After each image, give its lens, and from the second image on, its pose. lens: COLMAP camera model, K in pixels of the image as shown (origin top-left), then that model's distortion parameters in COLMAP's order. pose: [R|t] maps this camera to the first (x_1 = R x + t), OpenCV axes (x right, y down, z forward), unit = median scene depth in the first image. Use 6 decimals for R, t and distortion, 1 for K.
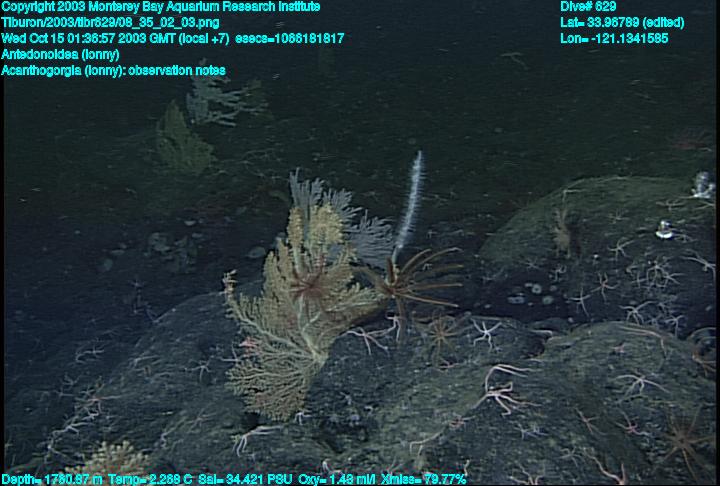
lens RADIAL K [[692.8, 0, 357.4], [0, 692.8, 248.4], [0, 0, 1]] dist [0.032874, 0.000000]
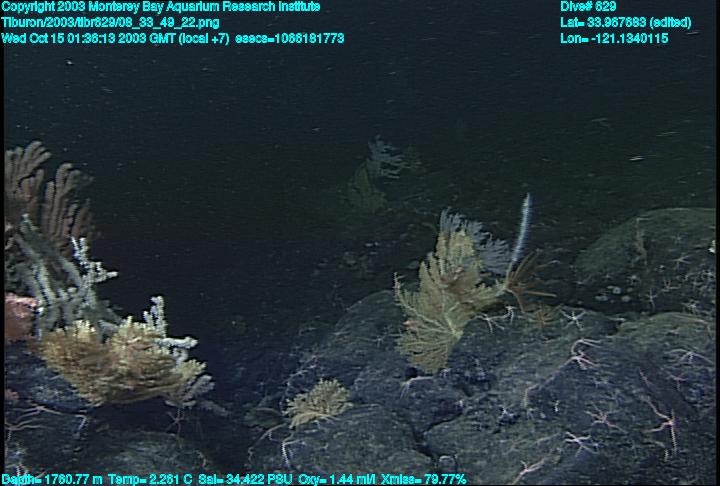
lens RADIAL K [[692.8, 0, 343.6], [0, 692.8, 259.8], [0, 0, 1]] dist [0.032874, 0.000000]
pose [[0.975293, -0.003656, -0.220884, 0.036994], [-0.001440, 0.999737, -0.022909, 0.032639], [0.220909, 0.022661, 0.975031, -0.509795]]
